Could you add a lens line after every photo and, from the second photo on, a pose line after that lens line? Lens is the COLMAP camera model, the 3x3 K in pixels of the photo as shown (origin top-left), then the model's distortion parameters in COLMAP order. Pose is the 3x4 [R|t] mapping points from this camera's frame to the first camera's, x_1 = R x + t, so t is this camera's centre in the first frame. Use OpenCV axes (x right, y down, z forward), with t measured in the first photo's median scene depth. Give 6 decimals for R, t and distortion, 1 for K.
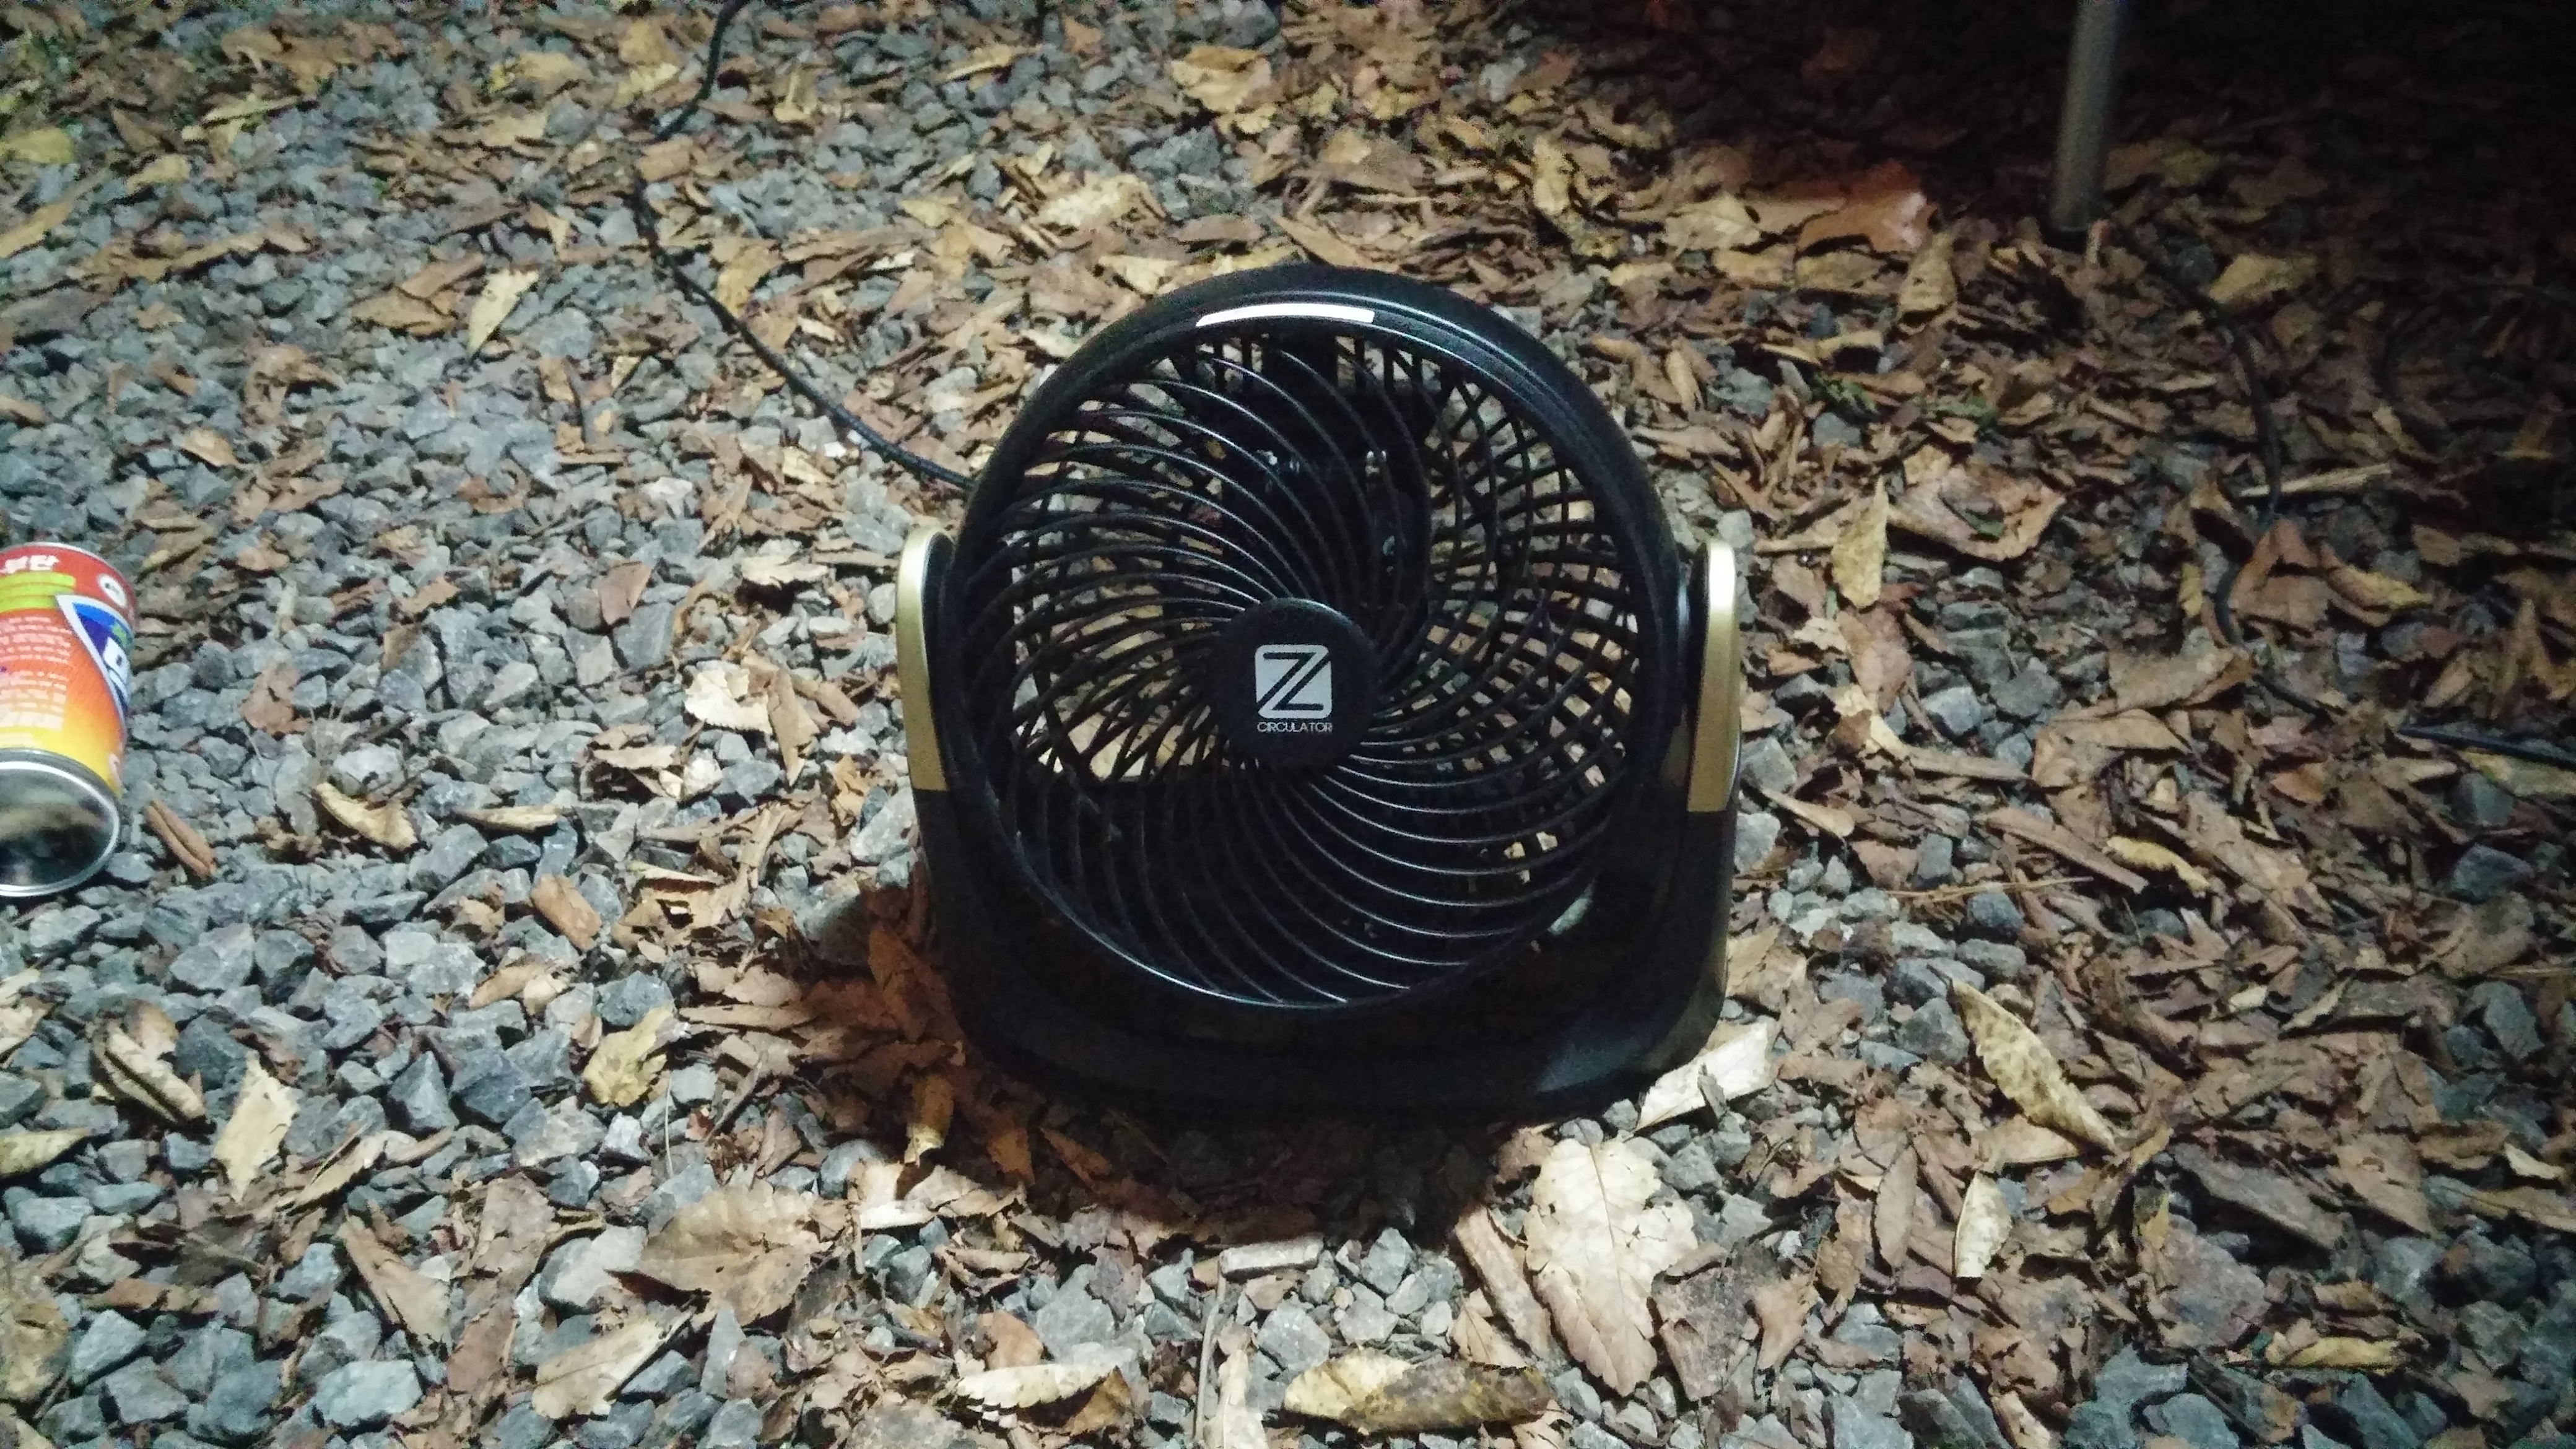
lens RADIAL K [[2199.6, 0, 1286.2], [0, 2199.6, 708.2], [0, 0, 1]] dist [0.078425, -0.108195]
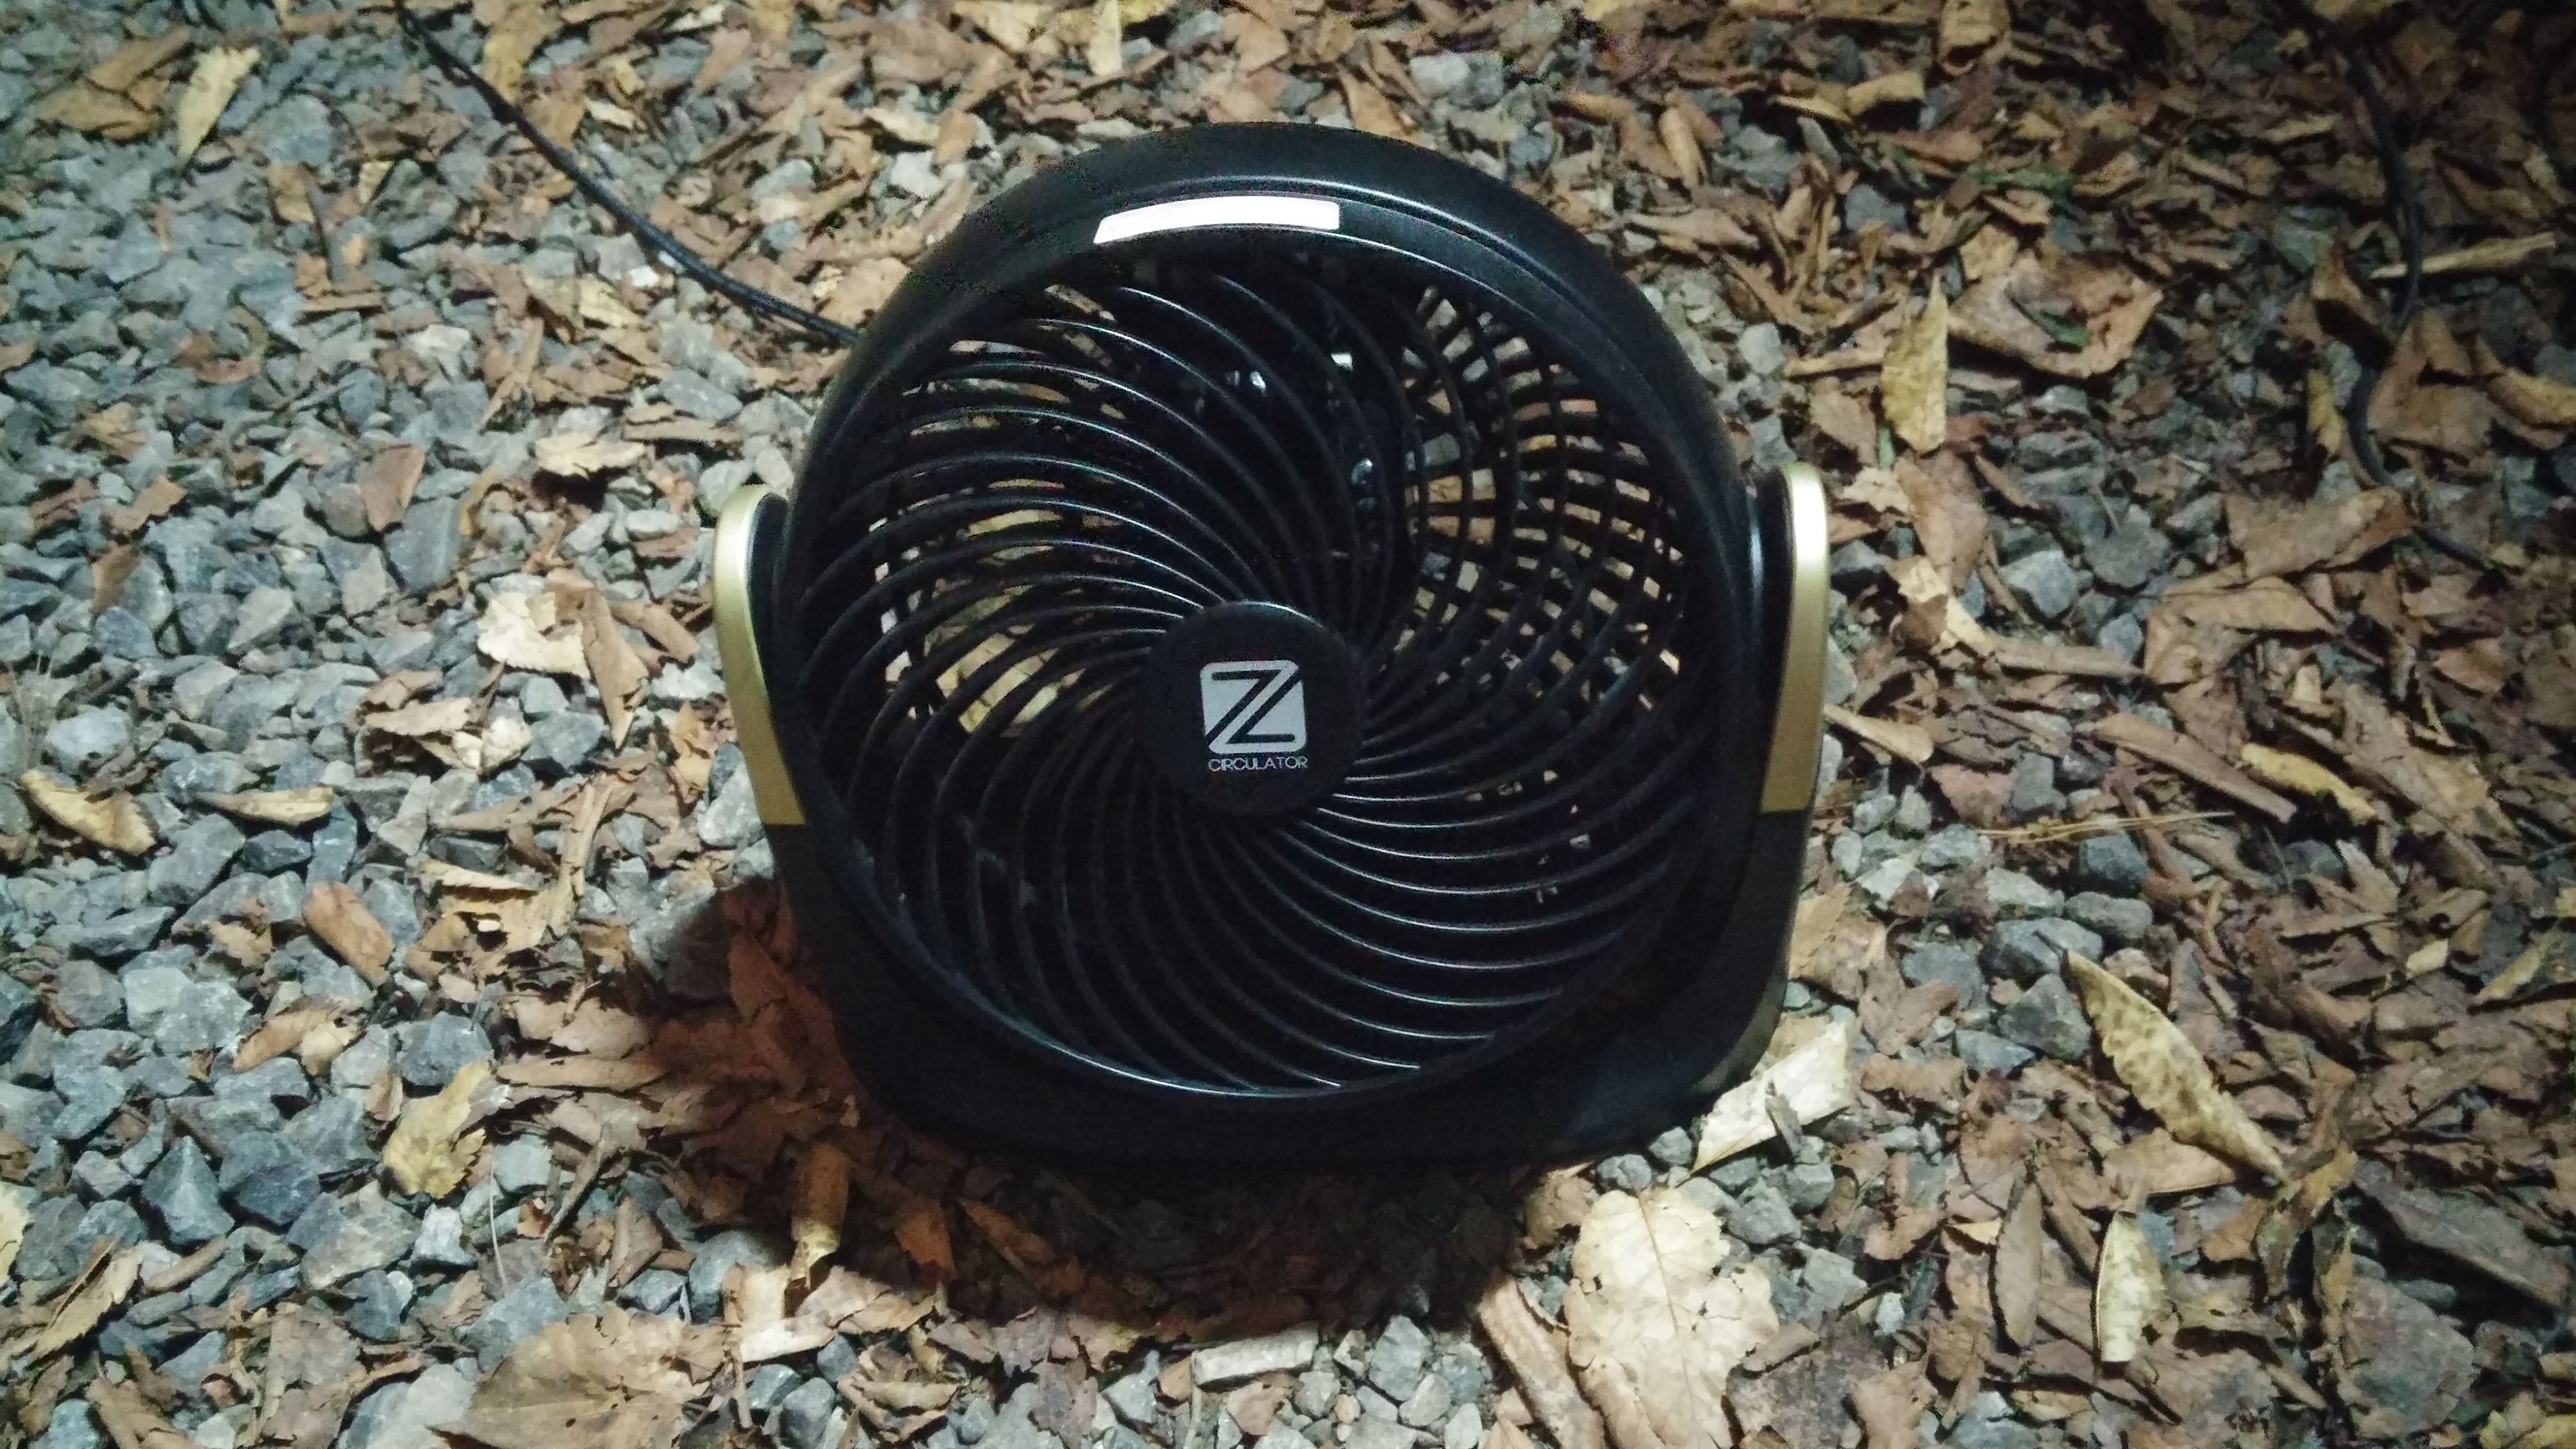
lens RADIAL K [[2199.6, 0, 1286.2], [0, 2199.6, 708.2], [0, 0, 1]] dist [0.078425, -0.108195]
pose [[0.997703, -0.056831, 0.036871, -0.010362], [0.050102, 0.985348, 0.163029, -0.104283], [-0.045596, -0.160807, 0.985932, 0.204473]]
